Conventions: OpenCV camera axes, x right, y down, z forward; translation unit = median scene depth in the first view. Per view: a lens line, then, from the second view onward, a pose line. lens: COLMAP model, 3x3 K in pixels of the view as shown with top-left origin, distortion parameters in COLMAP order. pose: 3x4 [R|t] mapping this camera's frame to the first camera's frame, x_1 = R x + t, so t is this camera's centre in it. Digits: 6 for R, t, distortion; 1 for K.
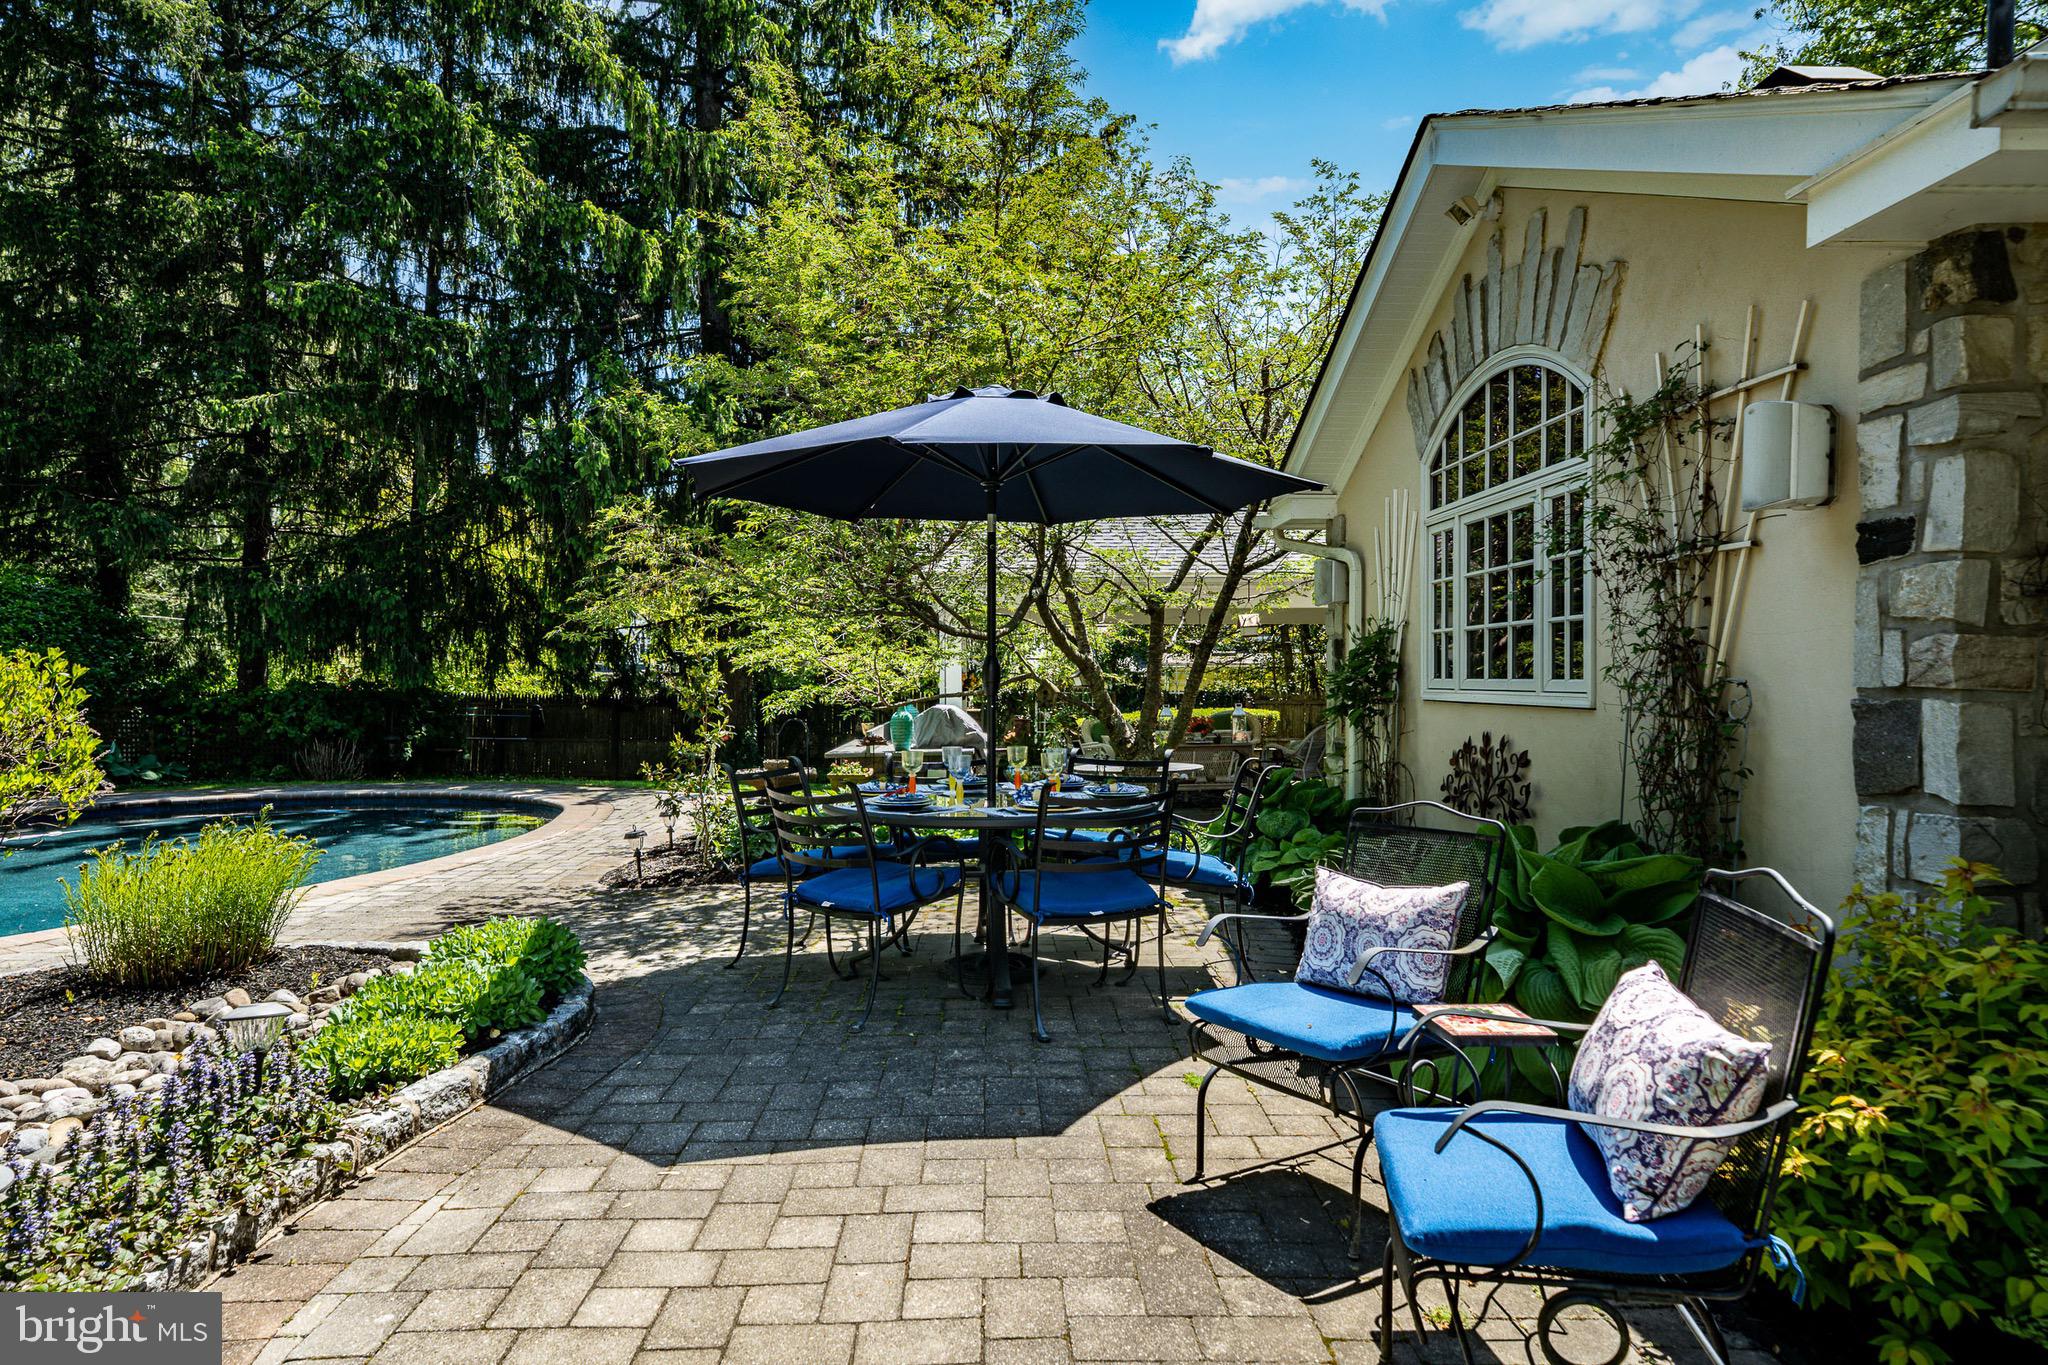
lens RADIAL K [[1274.3, 0, 1009.6], [0, 1274.3, 686.6], [0, 0, 1]] dist [0.025074, 0.003941]
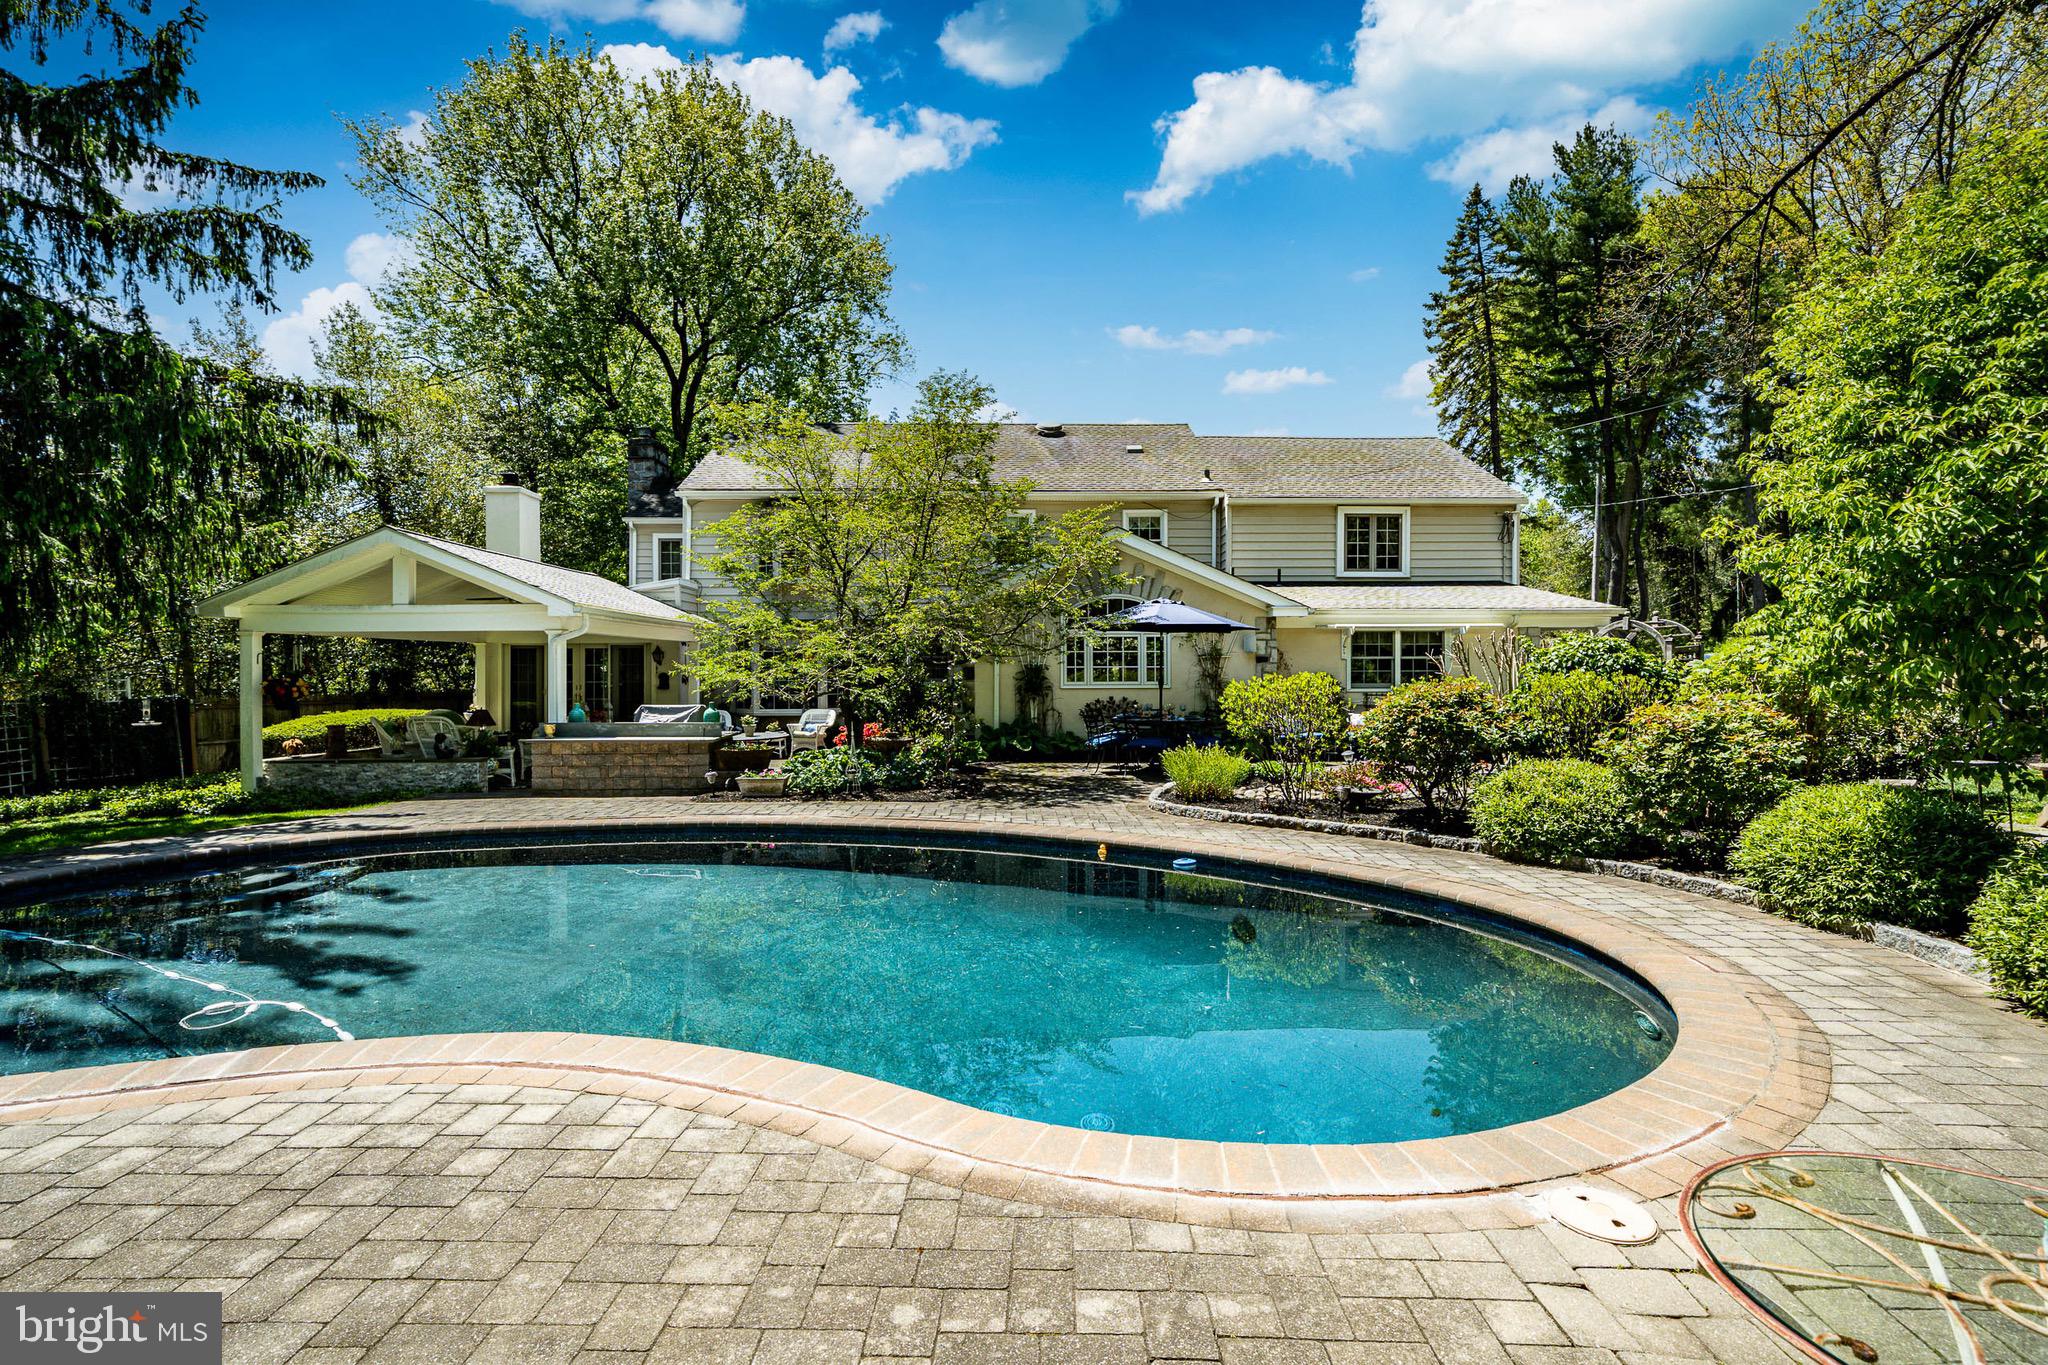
lens RADIAL K [[969.9, 0, 1018.8], [0, 969.9, 670.2], [0, 0, 1]] dist [0.003969, -0.001120]
pose [[-0.001987, -0.002036, 0.999996, -3.717719], [0.003574, 0.999992, 0.002043, -0.066515], [-0.999992, 0.003578, -0.001979, 1.992075]]
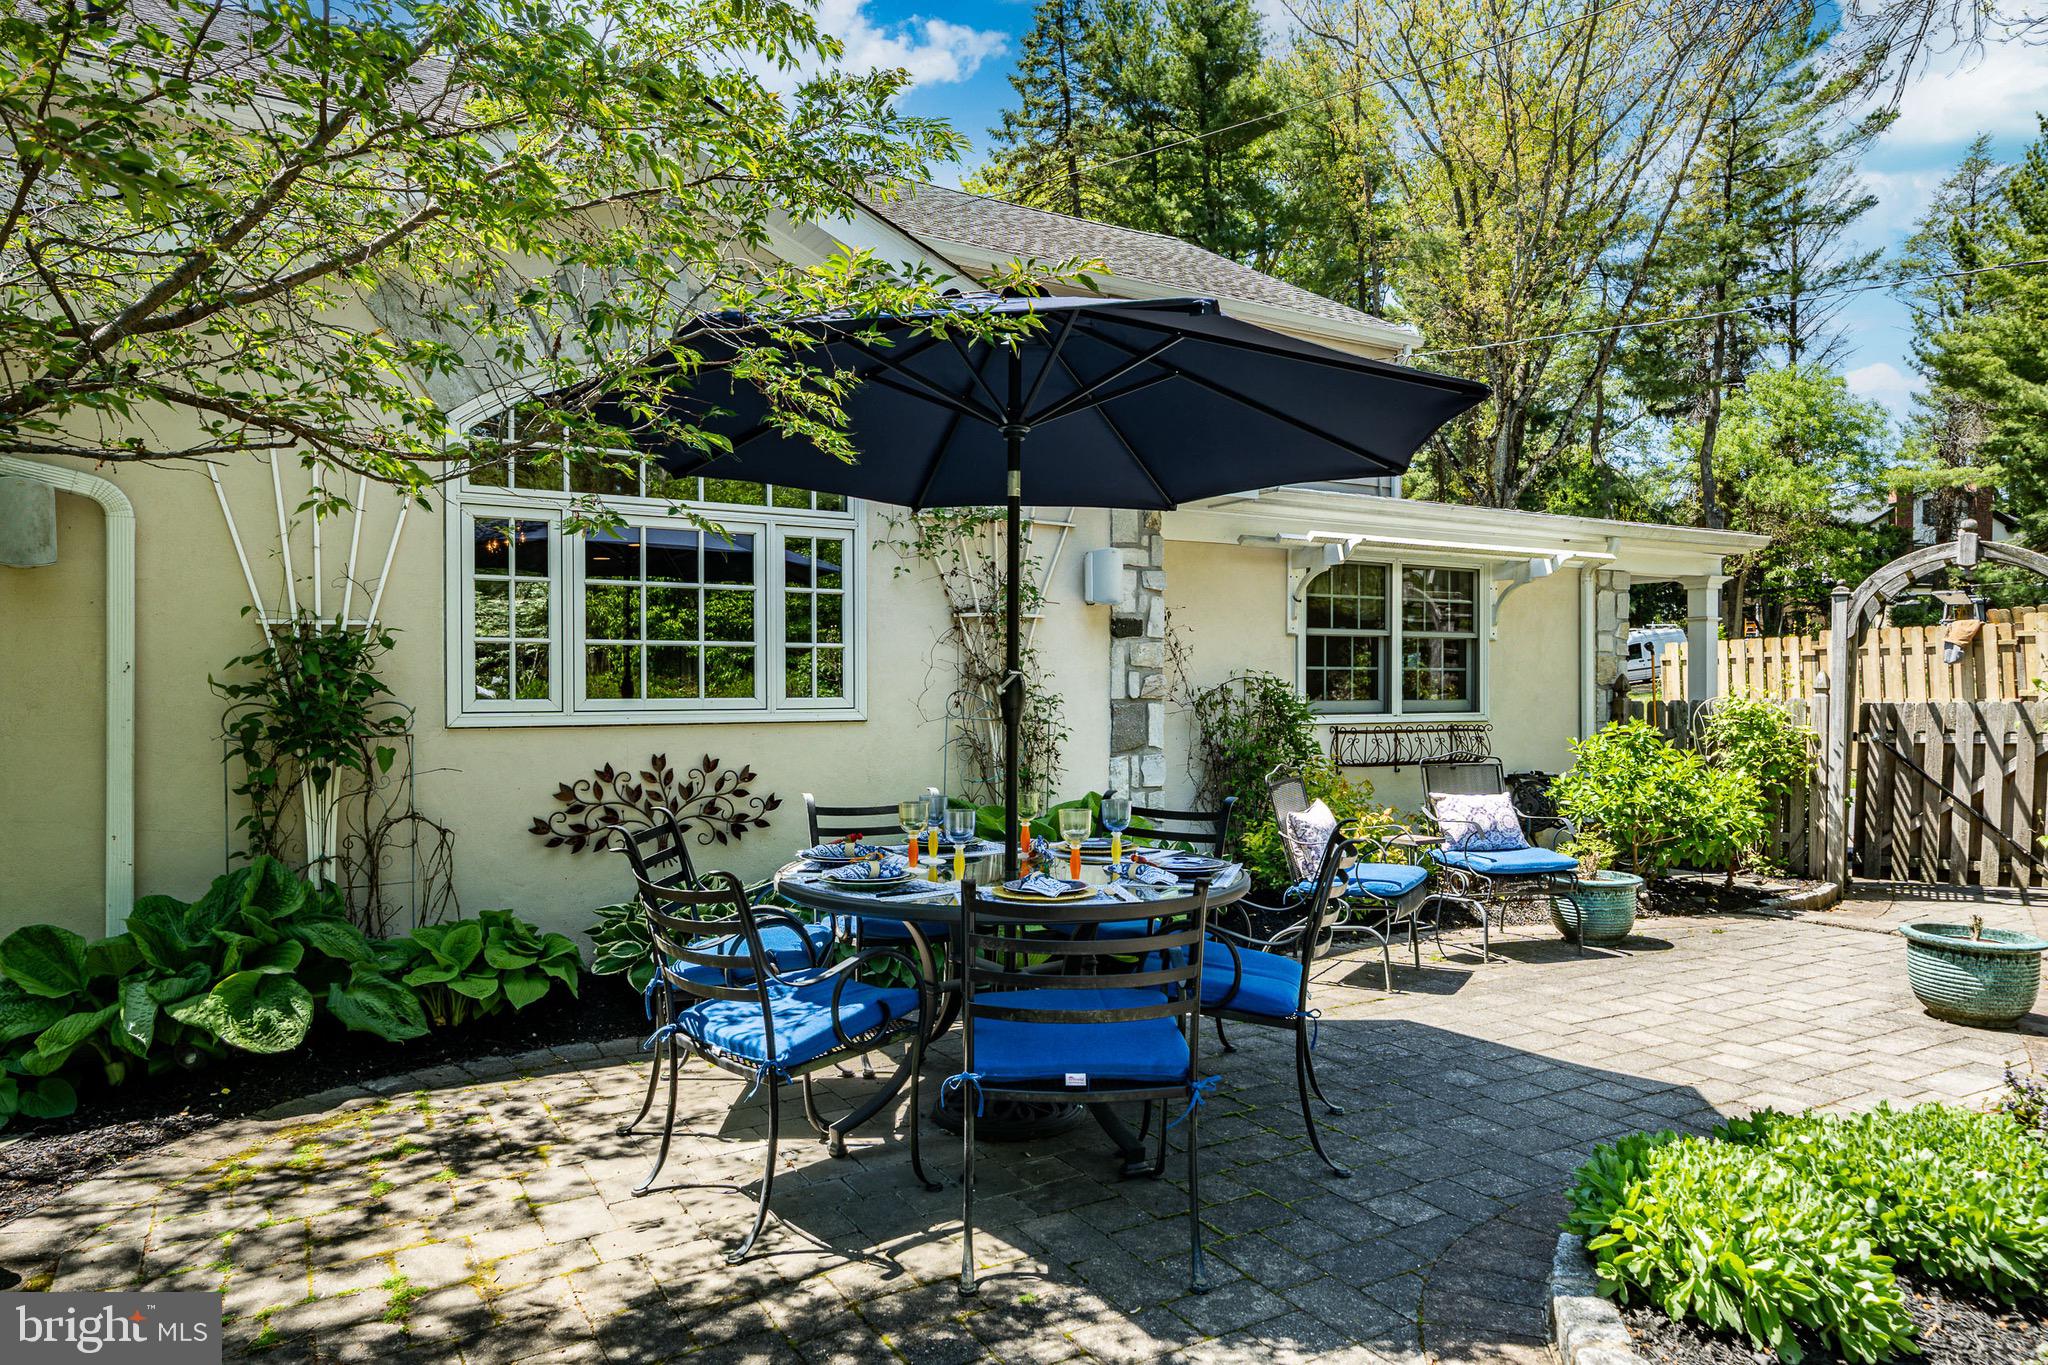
lens RADIAL K [[1274.3, 0, 1033.1], [0, 1274.3, 699.8], [0, 0, 1]] dist [0.025074, 0.003941]
pose [[-0.507757, -0.006326, 0.861477, -0.914284], [0.004732, 0.999937, 0.010132, -0.017219], [-0.861488, 0.009221, -0.507695, 1.955271]]
